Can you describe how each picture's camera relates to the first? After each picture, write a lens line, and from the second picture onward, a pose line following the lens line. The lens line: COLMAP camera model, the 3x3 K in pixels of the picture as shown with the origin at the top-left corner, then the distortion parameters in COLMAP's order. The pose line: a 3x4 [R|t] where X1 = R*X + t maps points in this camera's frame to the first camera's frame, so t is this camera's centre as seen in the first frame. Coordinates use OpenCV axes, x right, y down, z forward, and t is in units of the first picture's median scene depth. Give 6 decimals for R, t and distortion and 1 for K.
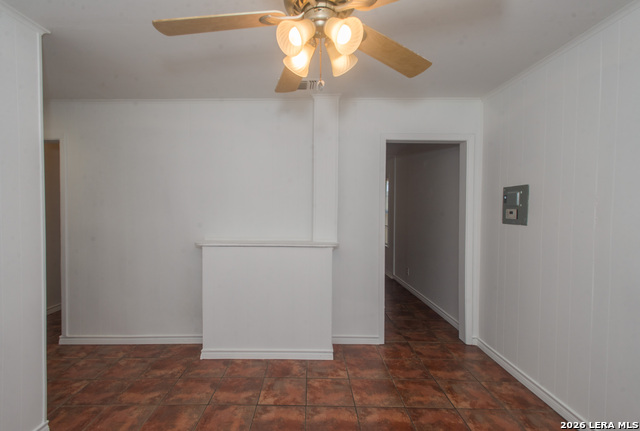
lens RADIAL K [[307.7, 0, 314.7], [0, 307.7, 216.1], [0, 0, 1]] dist [0.010336, -0.002411]
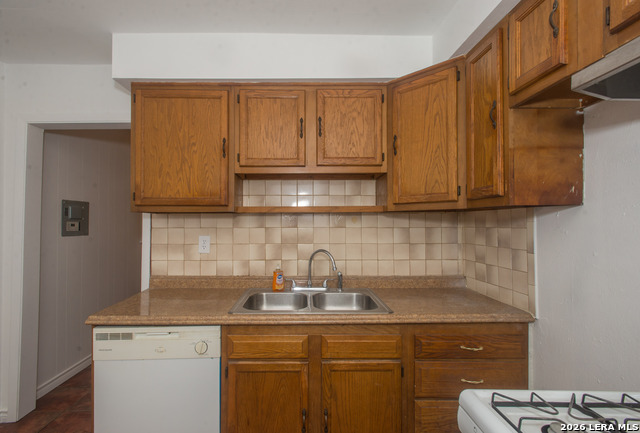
lens RADIAL K [[307.7, 0, 314.6], [0, 307.7, 219.1], [0, 0, 1]] dist [0.010336, -0.002411]
pose [[-0.999847, -0.007718, -0.015699, -0.179789], [-0.007859, 0.999929, 0.008950, -0.047647], [0.015628, 0.009072, -0.999837, 2.081046]]
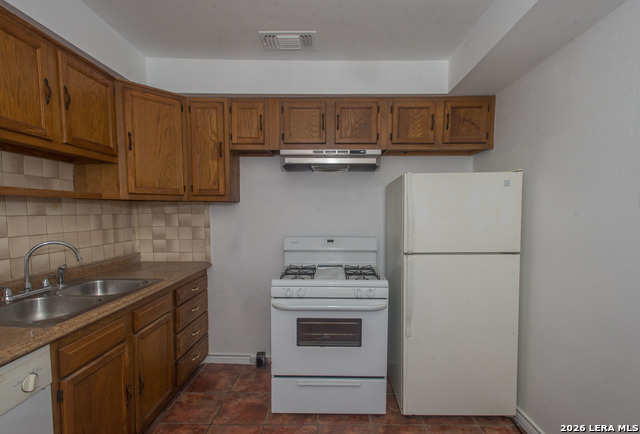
lens RADIAL K [[311.0, 0, 327.8], [0, 311.0, 234.8], [0, 0, 1]] dist [0.016650, 0.000343]
pose [[0.006240, 0.069539, -0.997560, 0.459946], [-0.023716, 0.997309, 0.069373, -0.038832], [0.999699, 0.023225, 0.007872, 1.888644]]
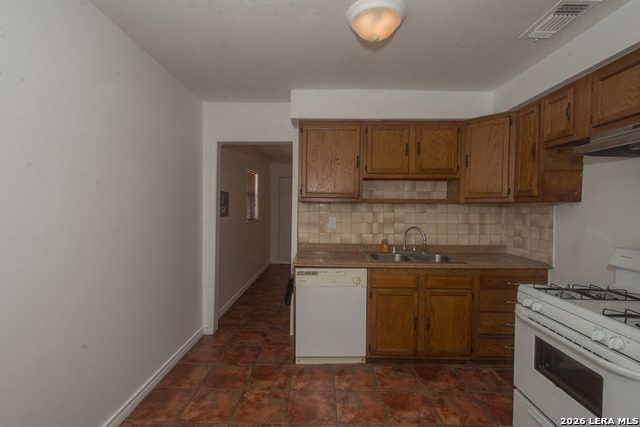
lens RADIAL K [[307.7, 0, 323.4], [0, 307.7, 215.8], [0, 0, 1]] dist [0.010336, -0.002411]
pose [[-0.999830, -0.018132, 0.003269, 0.141359], [-0.017953, 0.998671, 0.048320, -0.058500], [-0.004141, 0.048253, -0.998827, 2.510634]]
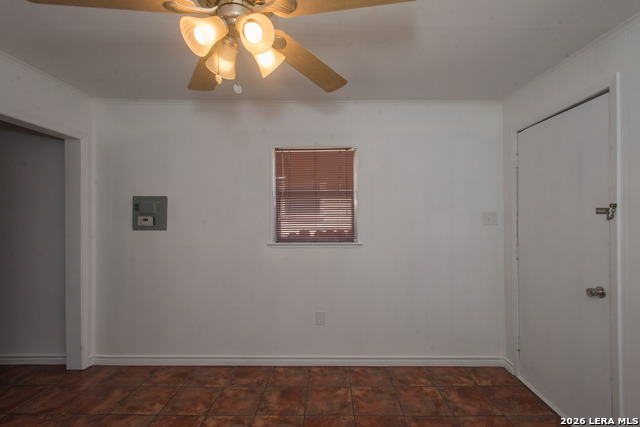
lens RADIAL K [[307.7, 0, 319.3], [0, 307.7, 213.6], [0, 0, 1]] dist [0.010336, -0.002411]
pose [[0.016254, -0.009432, 0.999823, -0.452945], [0.017014, 0.999813, 0.009156, -0.032117], [-0.999723, 0.016862, 0.016411, 0.363990]]
